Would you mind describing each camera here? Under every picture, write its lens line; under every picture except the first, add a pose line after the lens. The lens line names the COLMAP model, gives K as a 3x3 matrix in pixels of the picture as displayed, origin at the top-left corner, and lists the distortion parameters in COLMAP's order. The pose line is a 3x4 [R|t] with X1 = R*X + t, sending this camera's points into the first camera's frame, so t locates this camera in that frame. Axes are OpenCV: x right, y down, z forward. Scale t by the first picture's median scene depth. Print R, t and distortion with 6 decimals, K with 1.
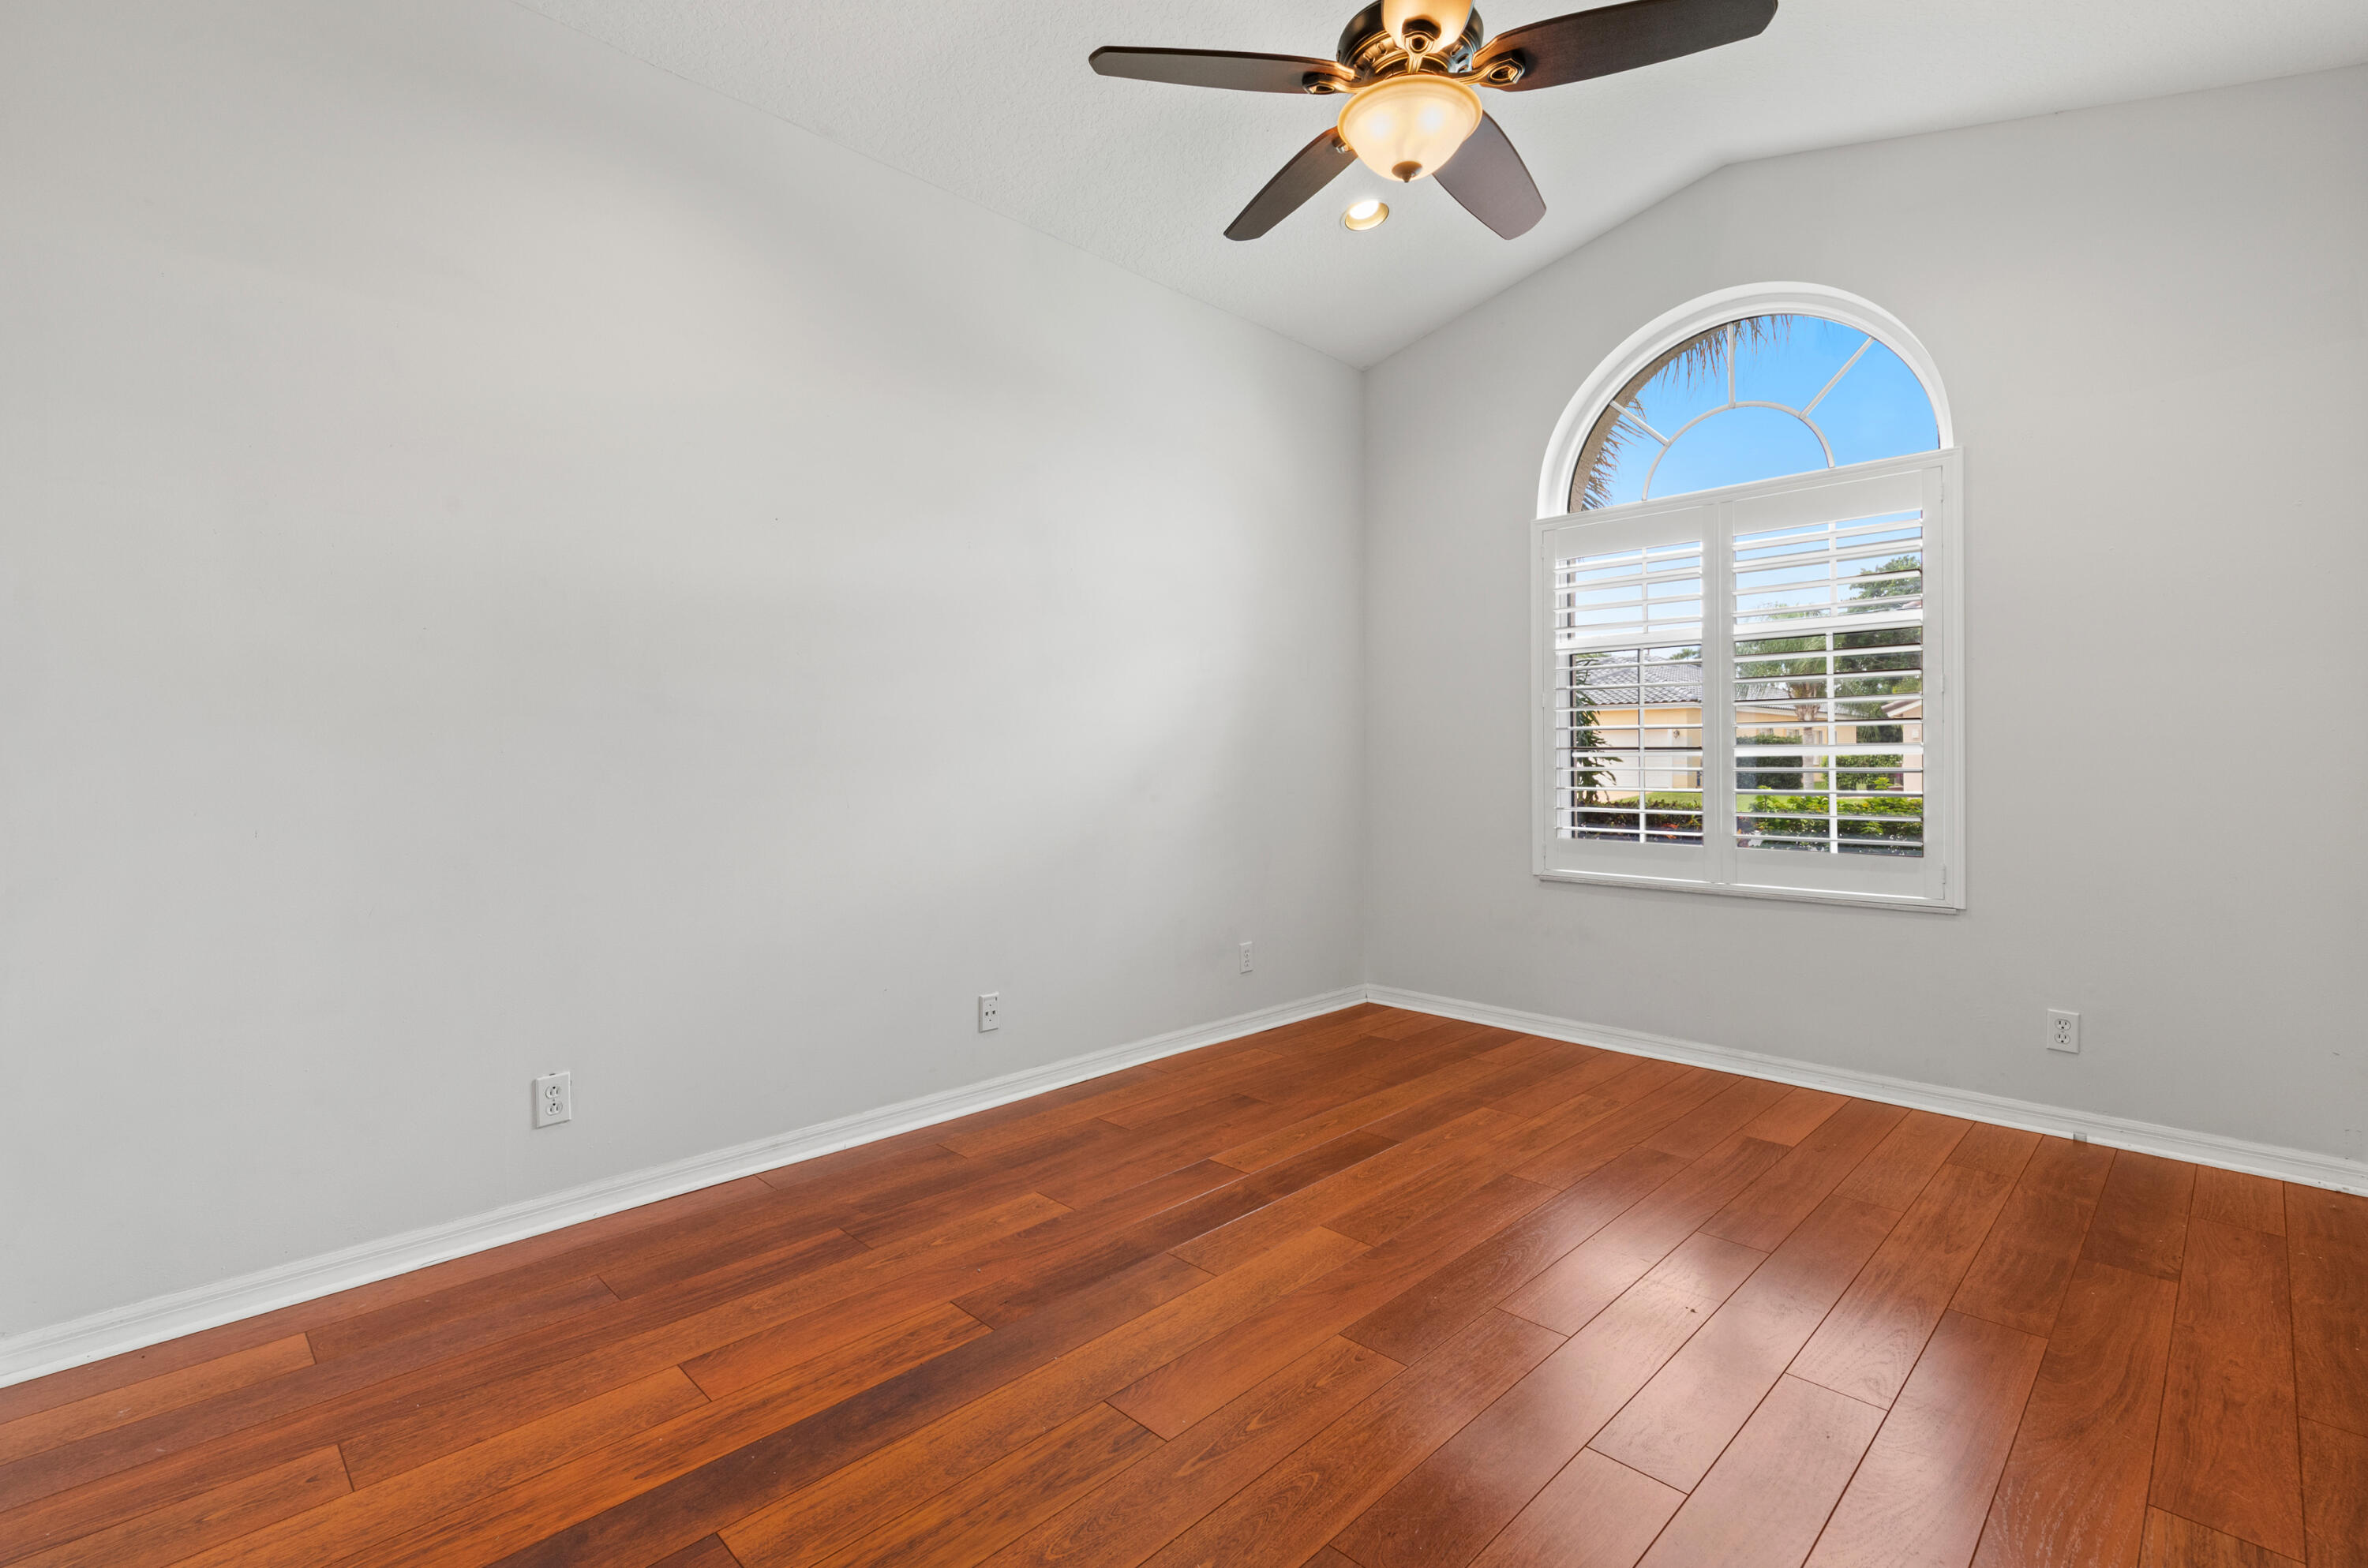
lens RADIAL K [[1024.4, 0, 1177.5], [0, 1024.4, 789.9], [0, 0, 1]] dist [0.010293, -0.002057]
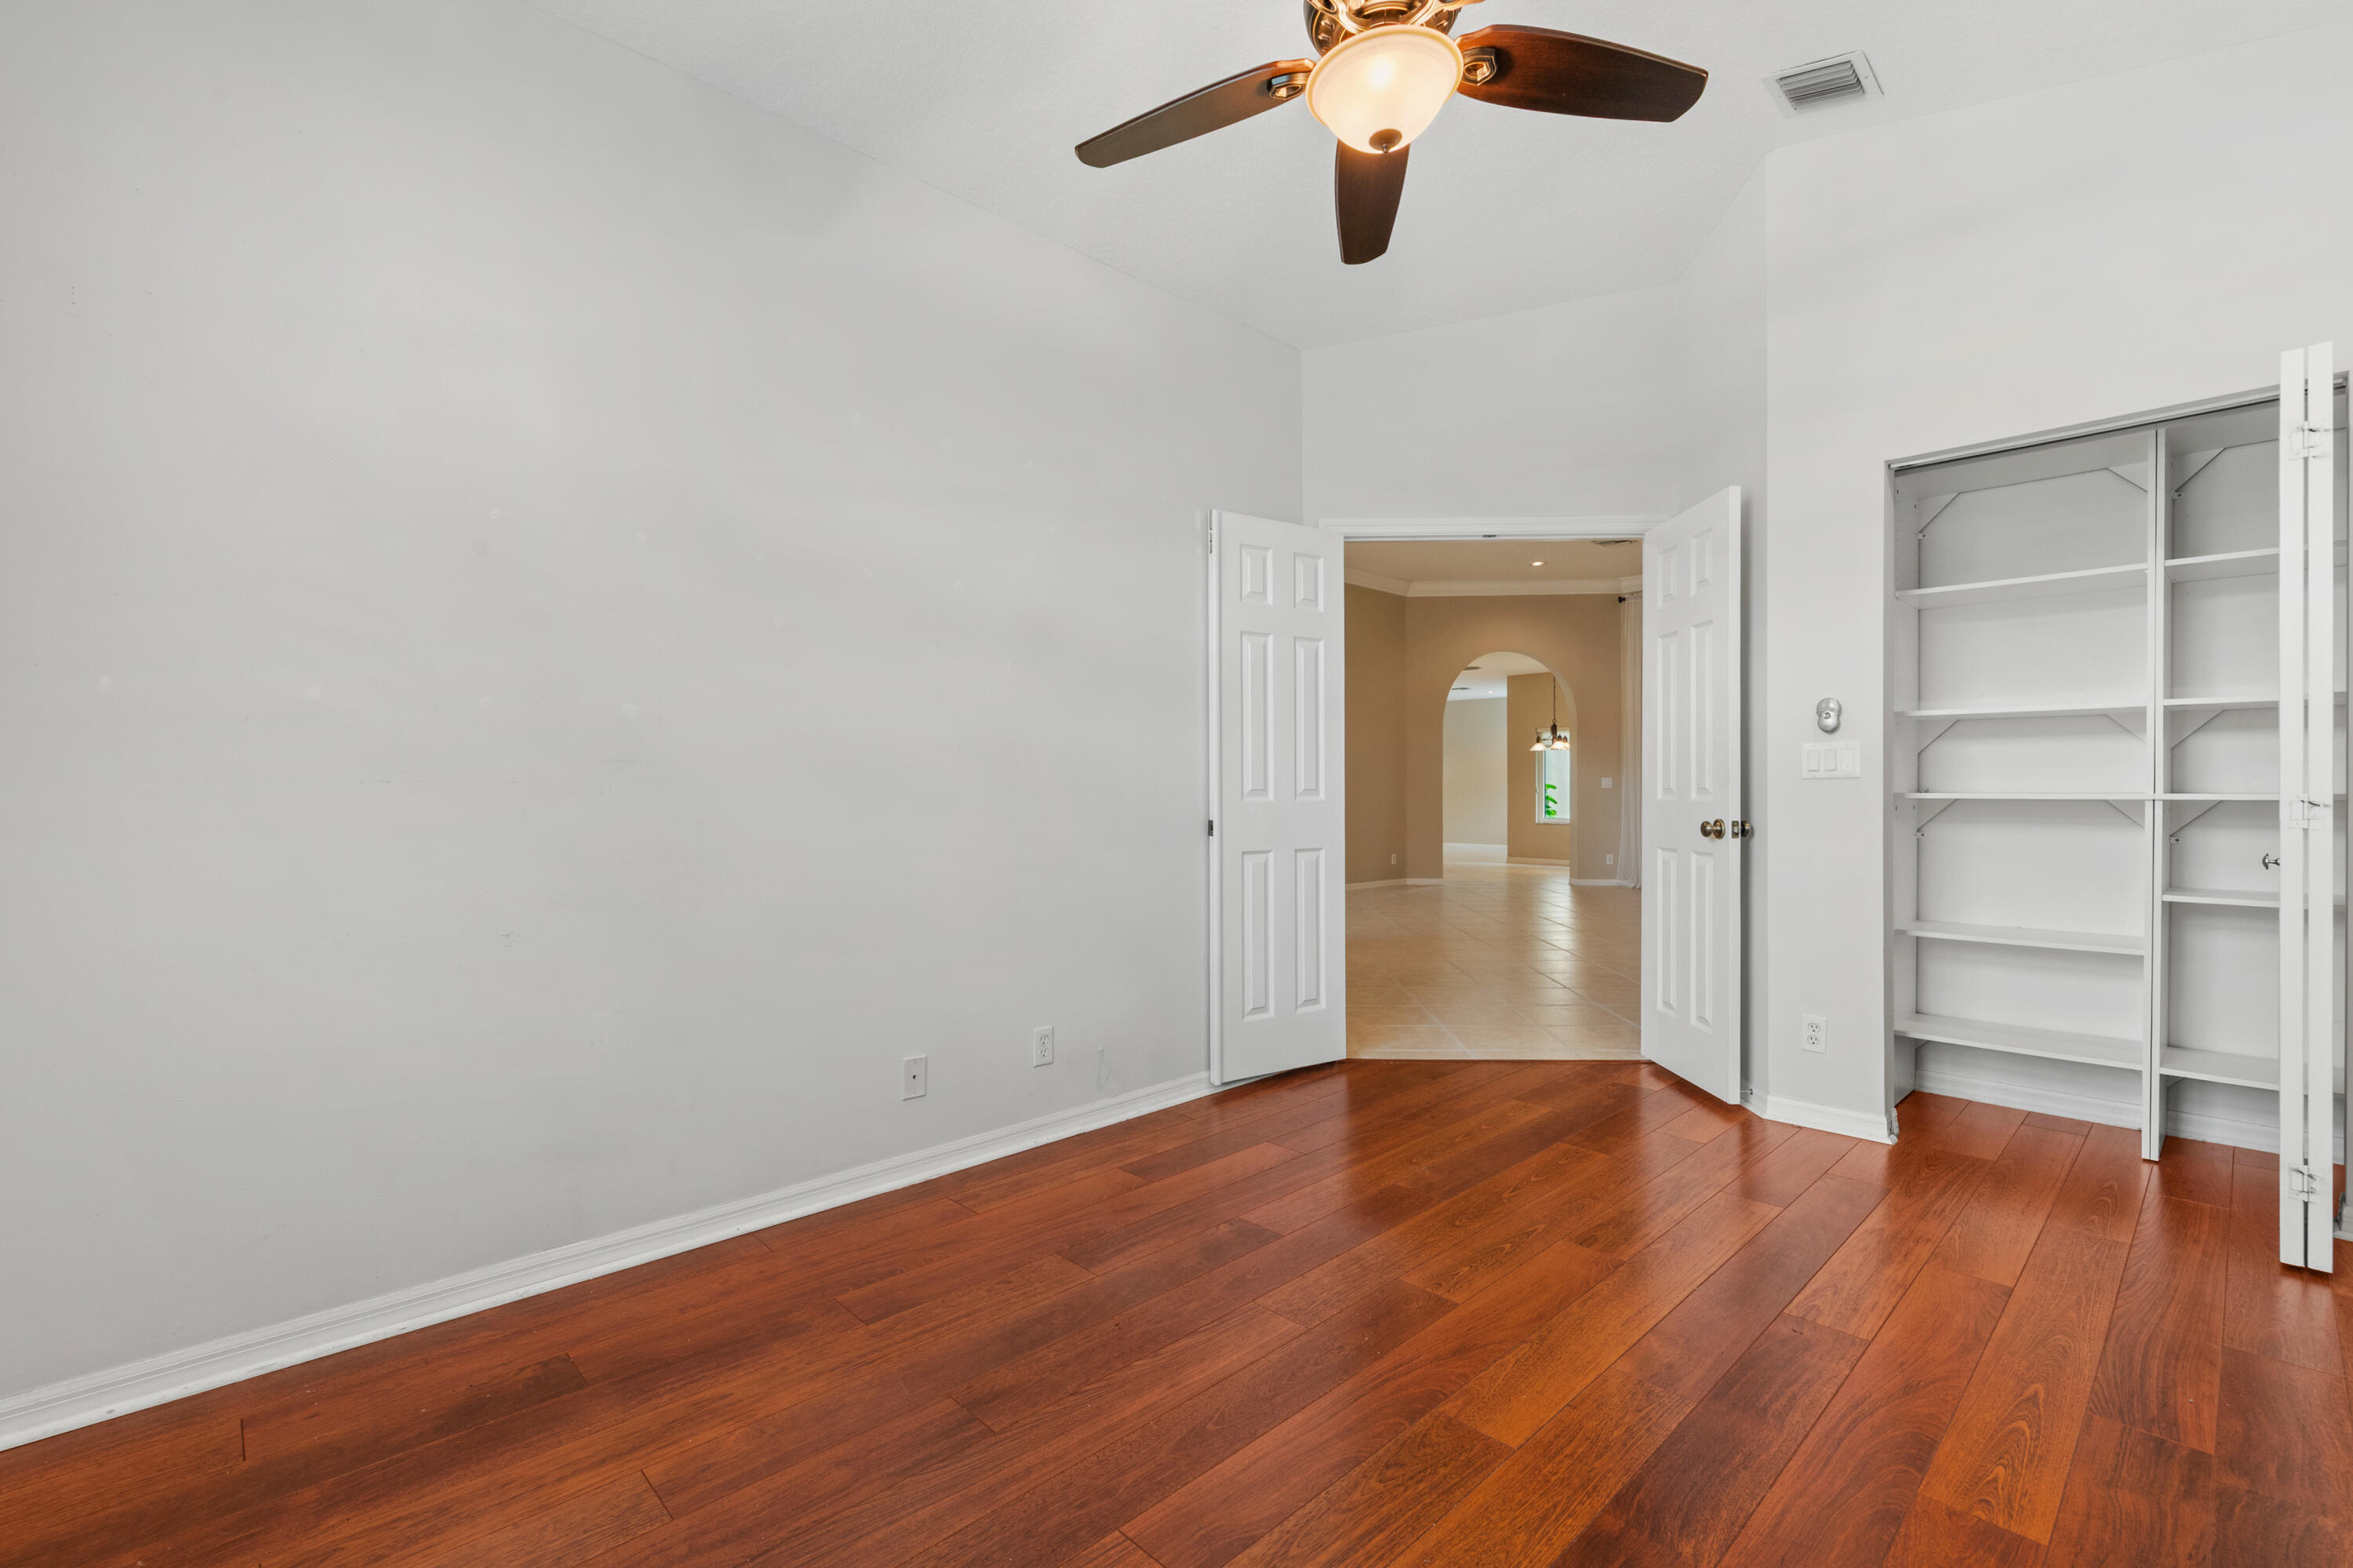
lens RADIAL K [[1018.1, 0, 1180.8], [0, 1018.1, 785.8], [0, 0, 1]] dist [0.010293, -0.002057]
pose [[-0.999863, 0.008604, 0.014120, 0.377554], [0.008989, 0.999584, 0.027413, -0.051673], [-0.013879, 0.027536, -0.999524, 1.807964]]
